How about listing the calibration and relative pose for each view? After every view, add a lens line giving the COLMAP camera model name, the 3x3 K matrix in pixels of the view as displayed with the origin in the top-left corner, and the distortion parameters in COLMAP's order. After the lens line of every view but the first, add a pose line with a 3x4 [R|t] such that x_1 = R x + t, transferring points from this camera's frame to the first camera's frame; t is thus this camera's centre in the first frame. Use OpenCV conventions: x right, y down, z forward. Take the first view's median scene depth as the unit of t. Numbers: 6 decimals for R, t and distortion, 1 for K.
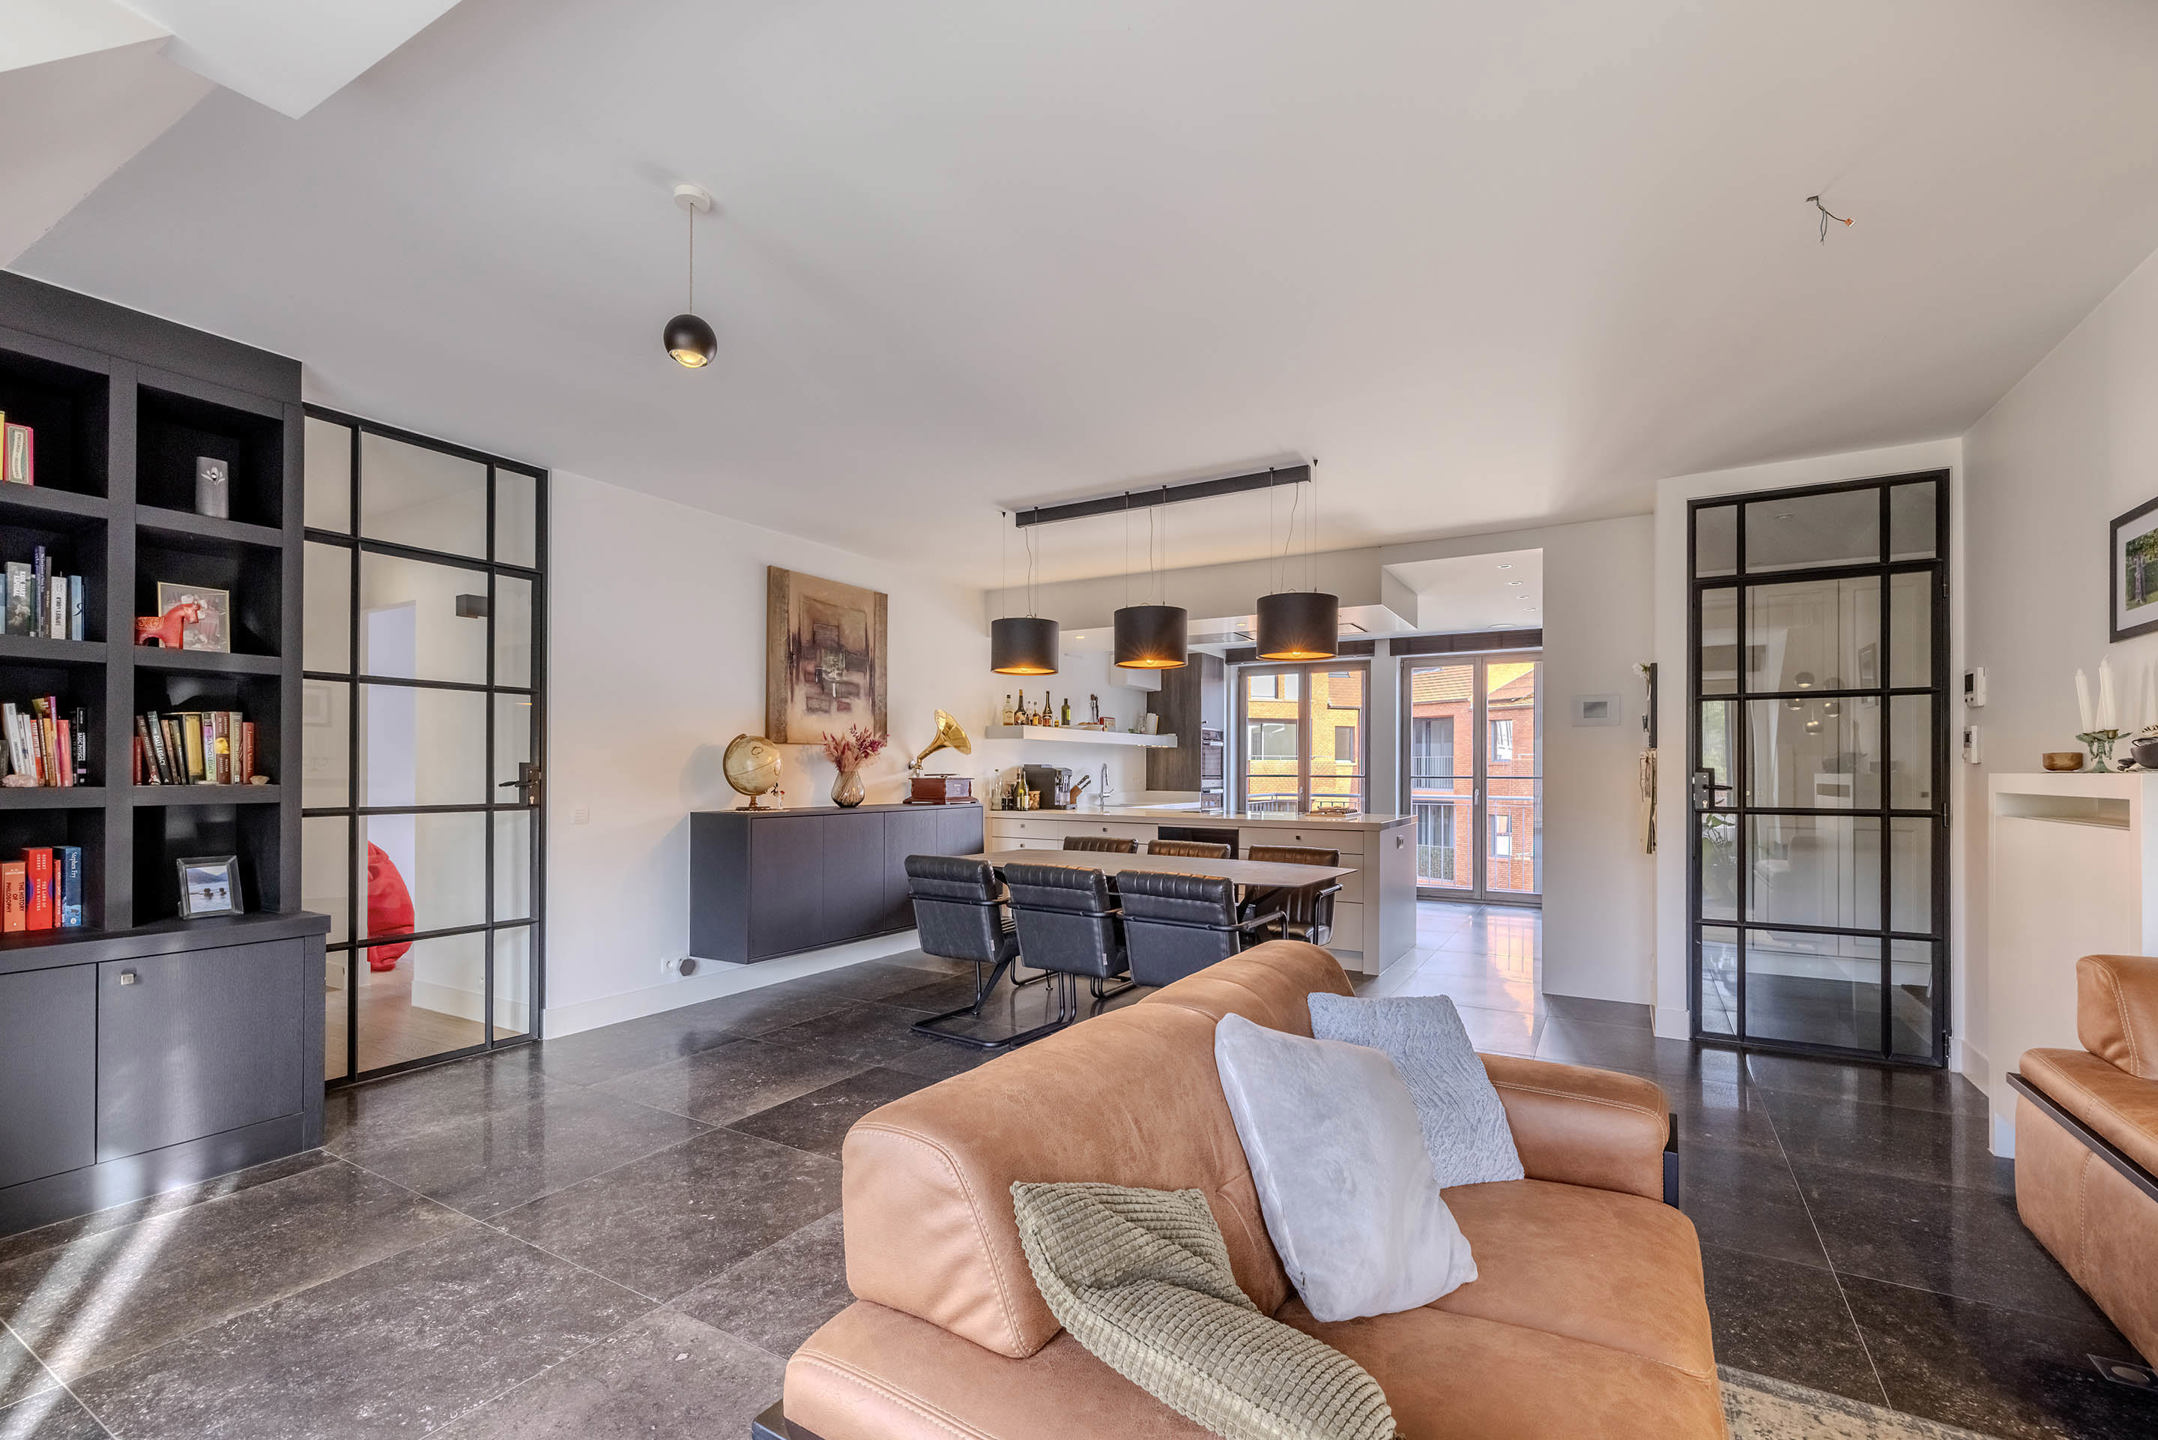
lens RADIAL K [[920.5, 0, 1117.1], [0, 920.5, 770.6], [0, 0, 1]] dist [-0.007276, 0.002046]
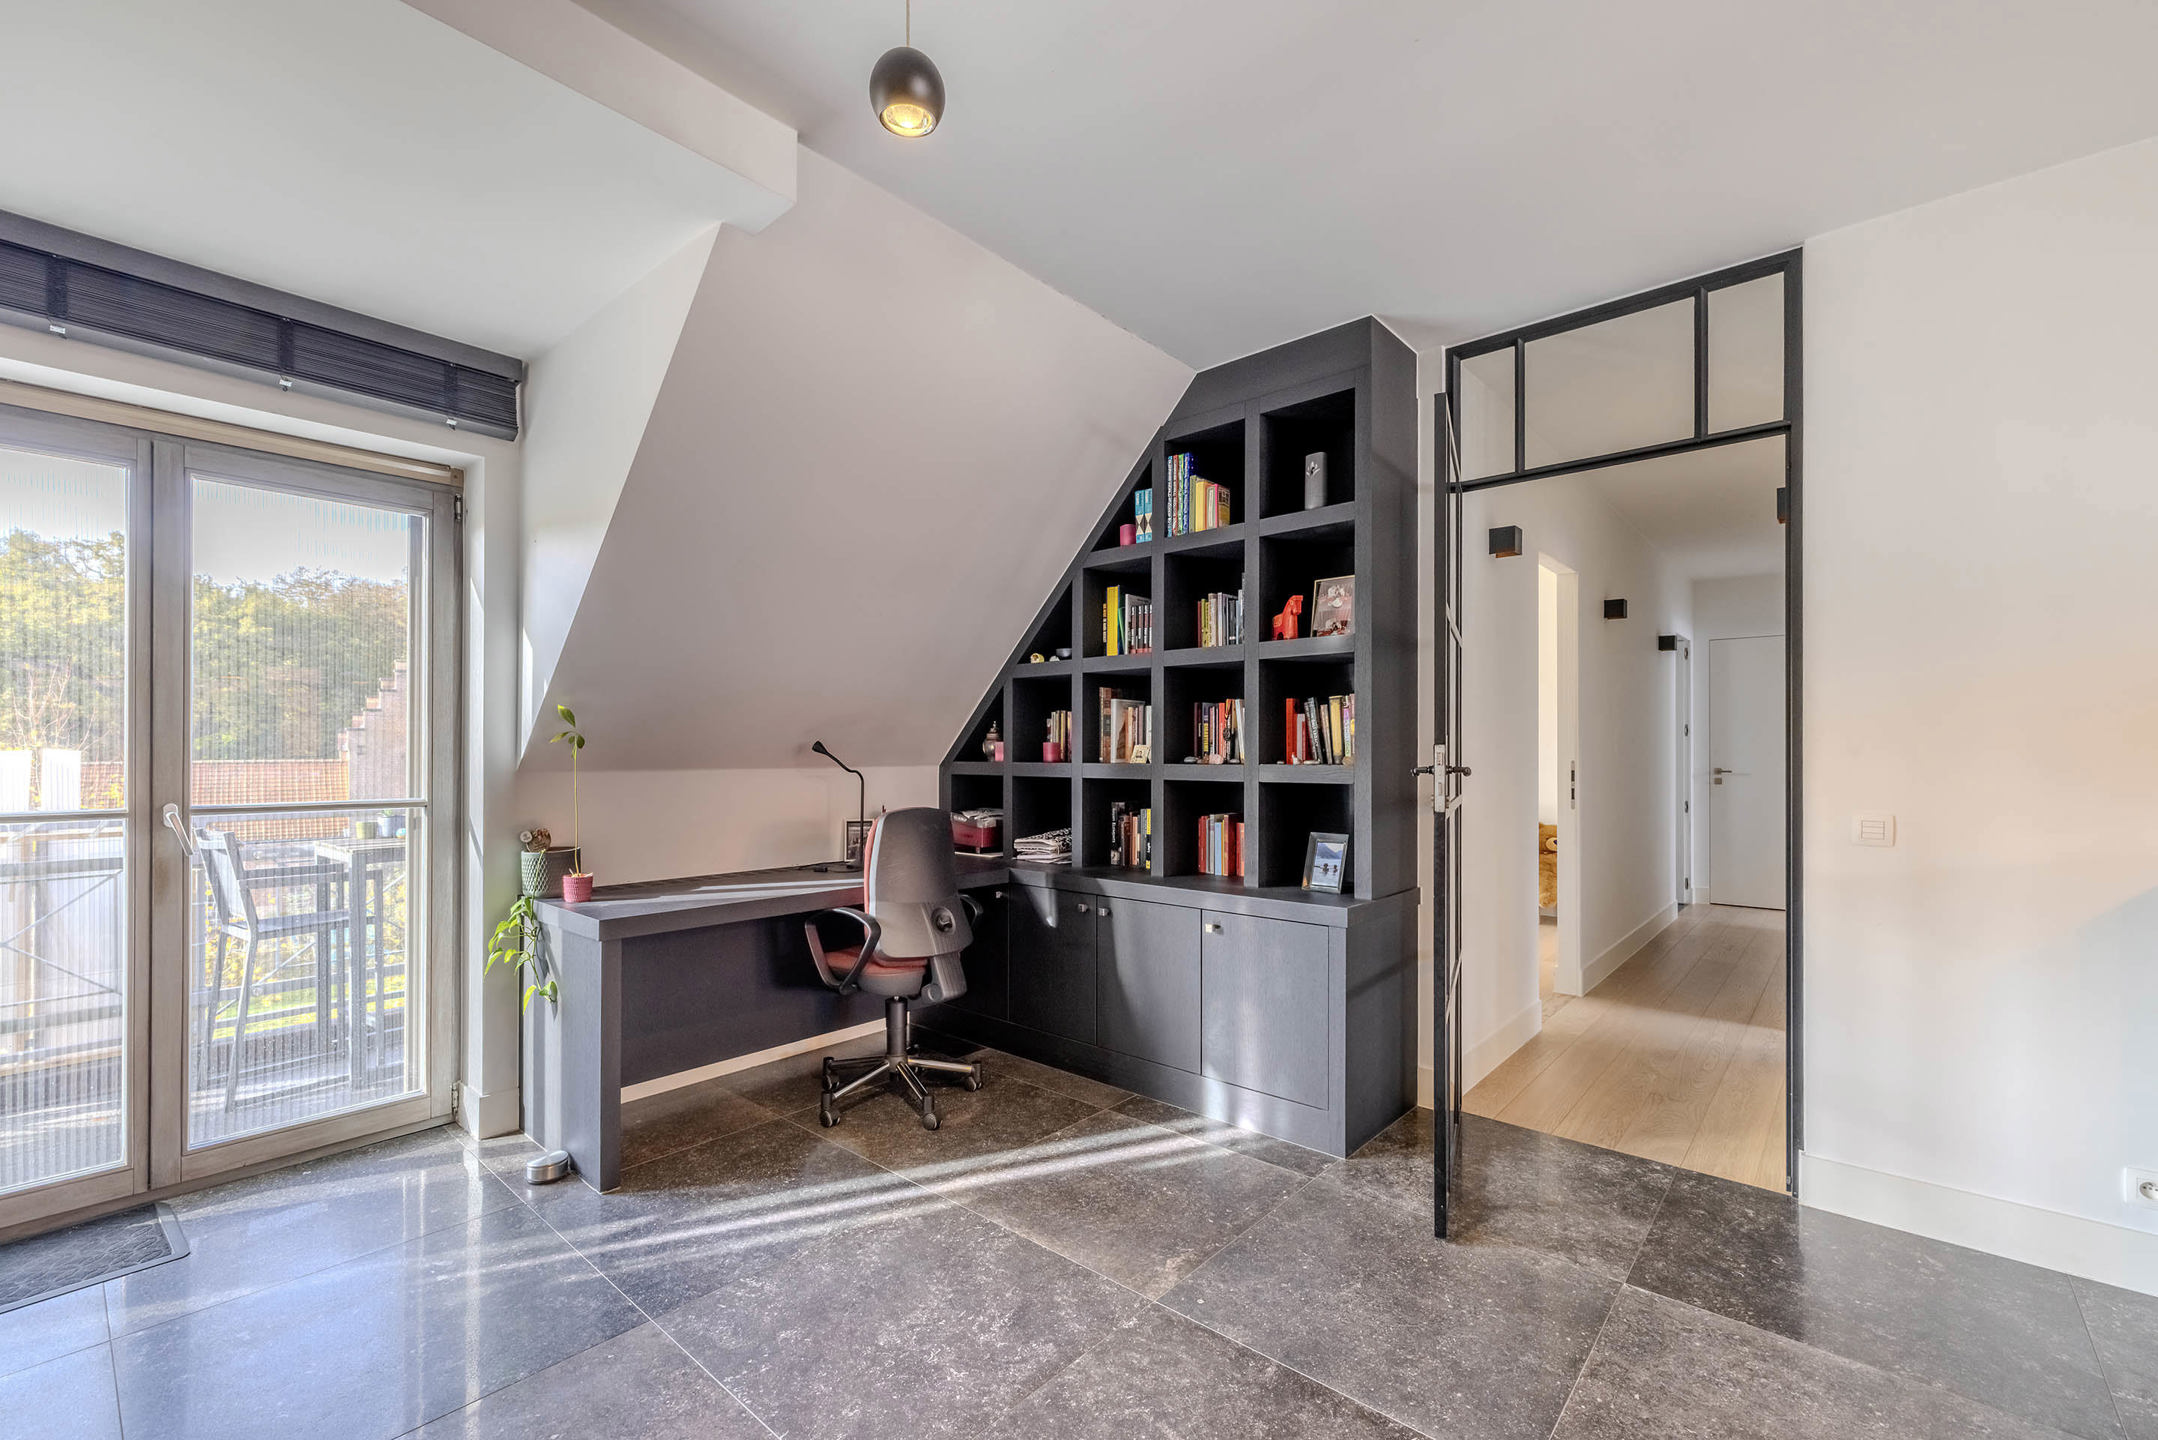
lens RADIAL K [[920.5, 0, 1032.7], [0, 920.5, 746.8], [0, 0, 1]] dist [-0.007276, 0.002046]
pose [[-0.245294, -0.010179, -0.969395, 0.068933], [-0.000781, 0.999947, -0.010303, 0.003950], [0.969448, -0.001770, -0.245289, 0.597241]]
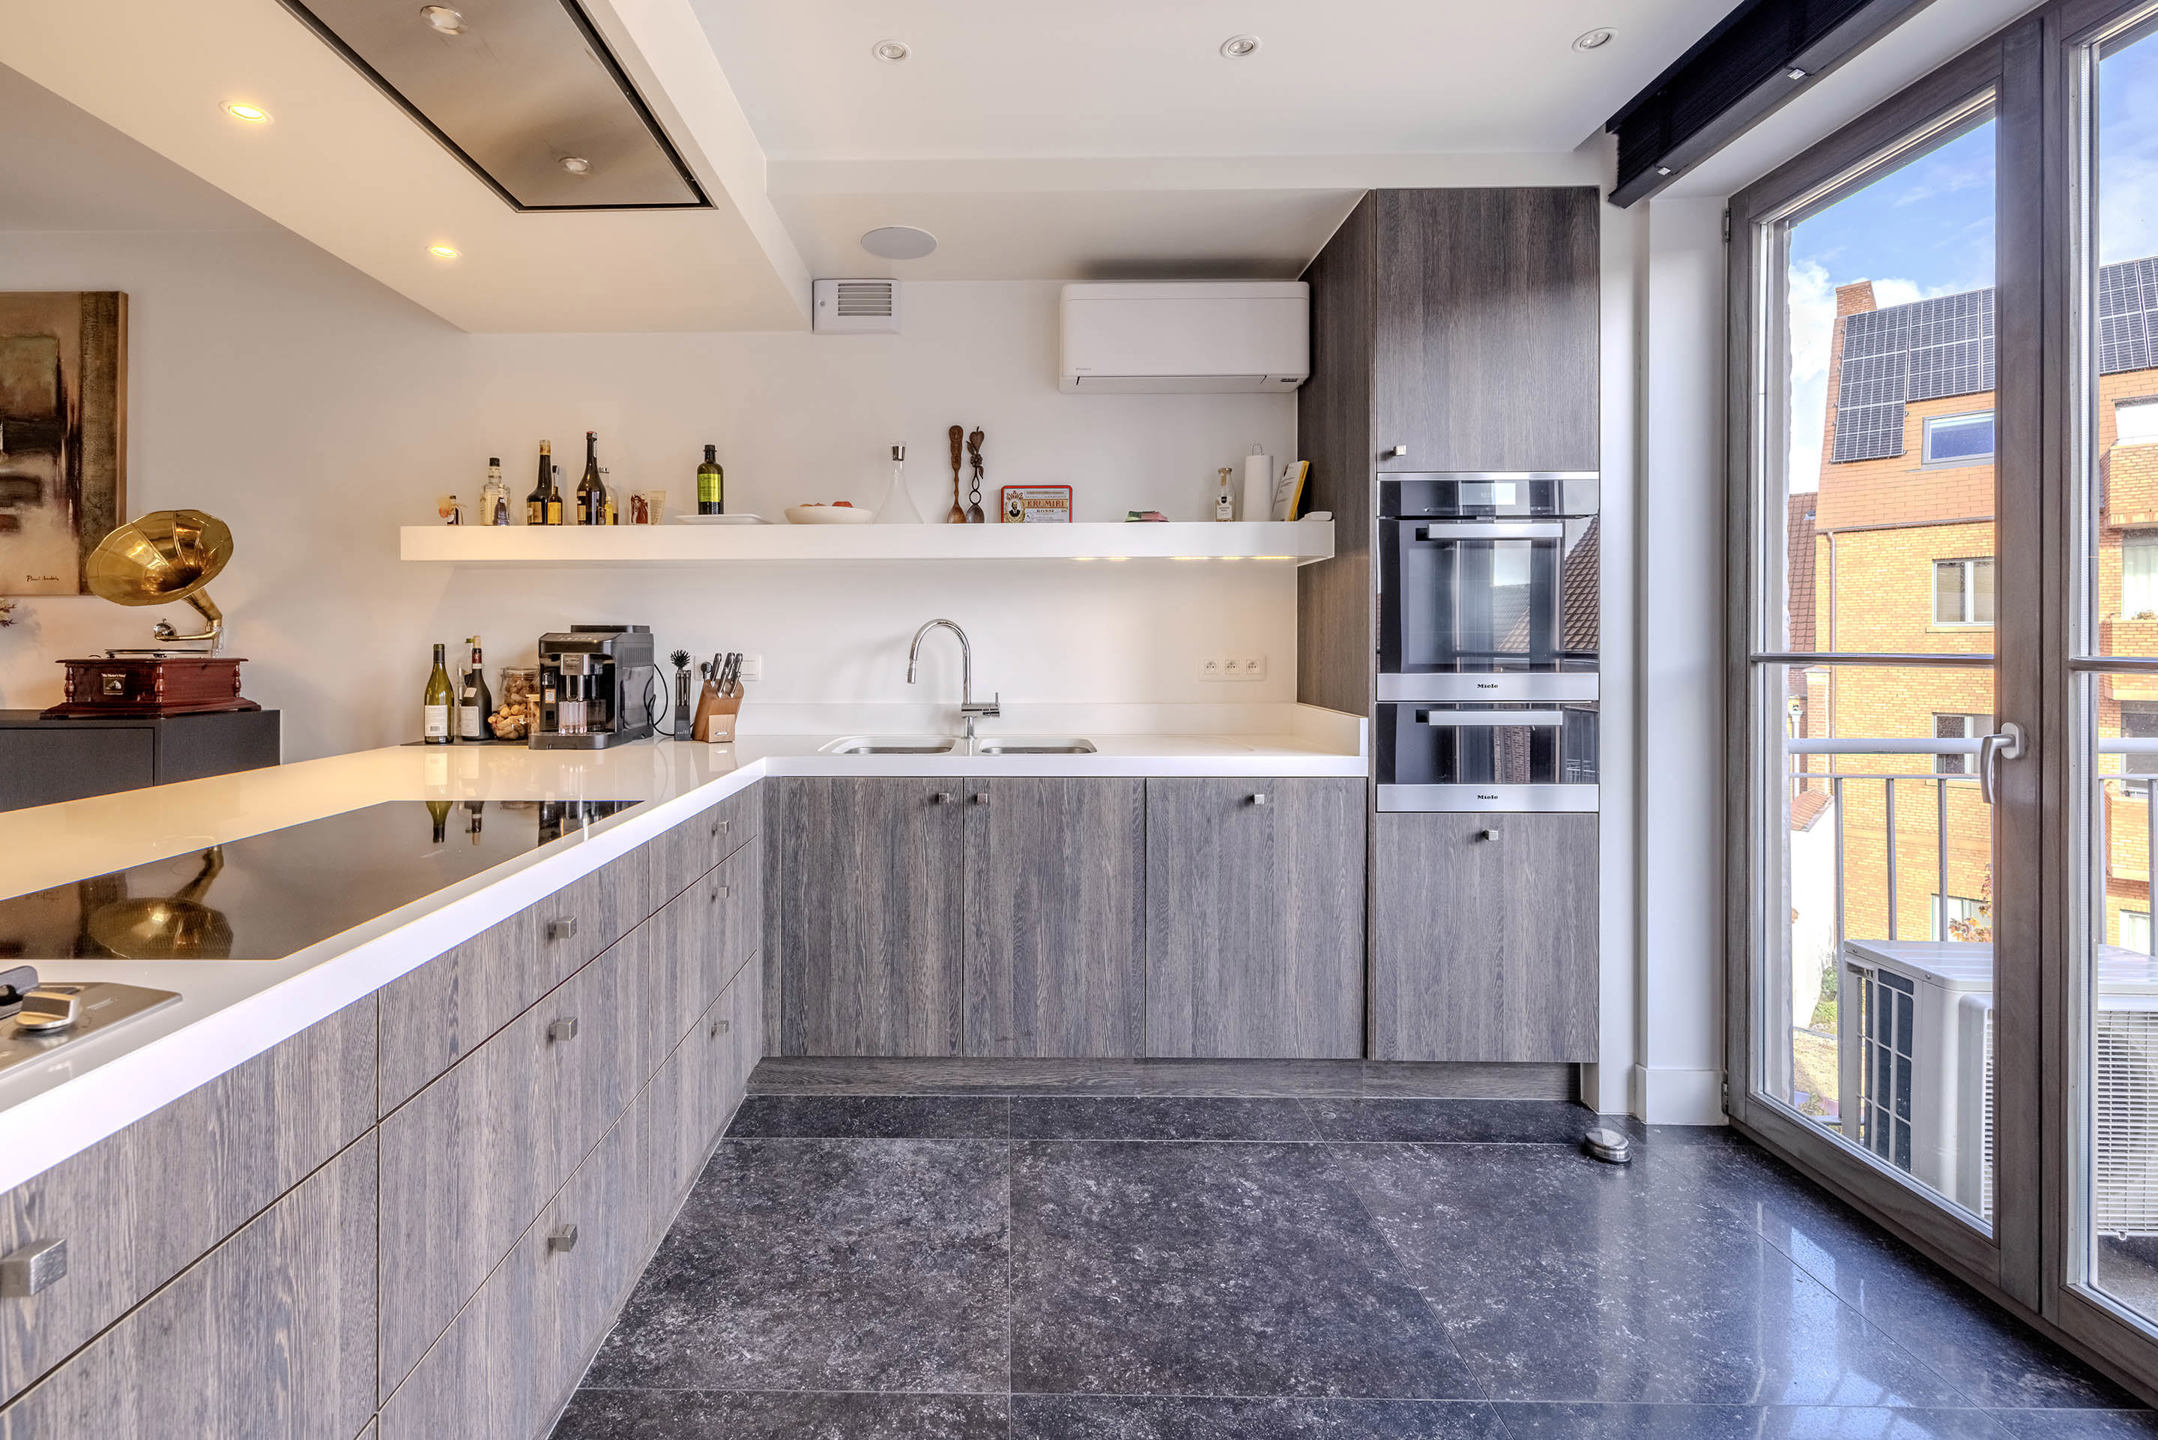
lens RADIAL K [[920.5, 0, 1031.1], [0, 920.5, 638.3], [0, 0, 1]] dist [-0.007276, 0.002046]
pose [[0.470394, -0.004060, -0.882447, 0.559863], [0.005392, 0.999984, -0.001727, 0.001558], [0.882440, -0.003945, 0.470409, 1.580226]]
